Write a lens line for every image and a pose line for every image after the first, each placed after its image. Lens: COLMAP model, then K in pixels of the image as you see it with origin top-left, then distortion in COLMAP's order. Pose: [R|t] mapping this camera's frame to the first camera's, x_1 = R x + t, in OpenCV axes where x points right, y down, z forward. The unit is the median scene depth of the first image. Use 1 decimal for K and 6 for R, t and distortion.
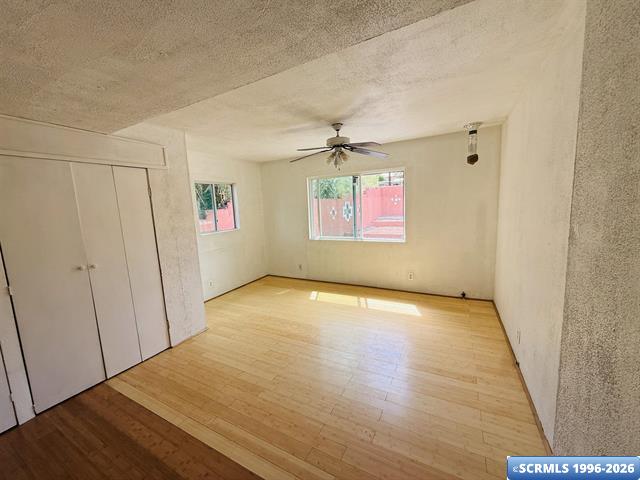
lens RADIAL K [[255.6, 0, 317.8], [0, 255.6, 239.1], [0, 0, 1]] dist [0.001372, 0.000167]
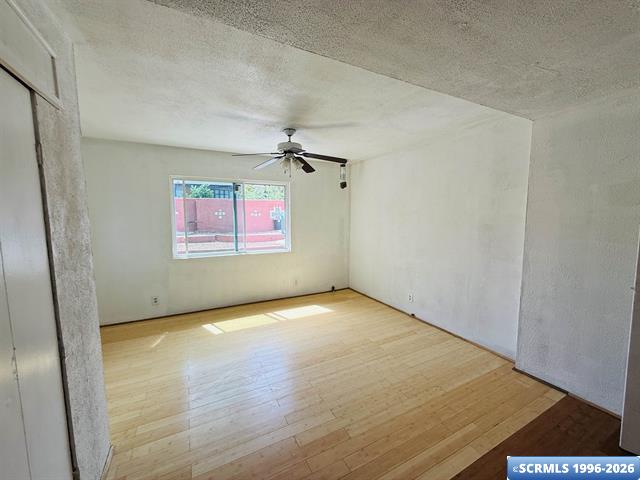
lens RADIAL K [[255.6, 0, 317.8], [0, 255.6, 239.1], [0, 0, 1]] dist [0.001372, 0.000167]
pose [[0.567308, -0.030278, 0.822949, -0.529632], [0.085203, 0.996119, -0.022087, -0.006540], [-0.819086, 0.082648, 0.567686, 0.317509]]
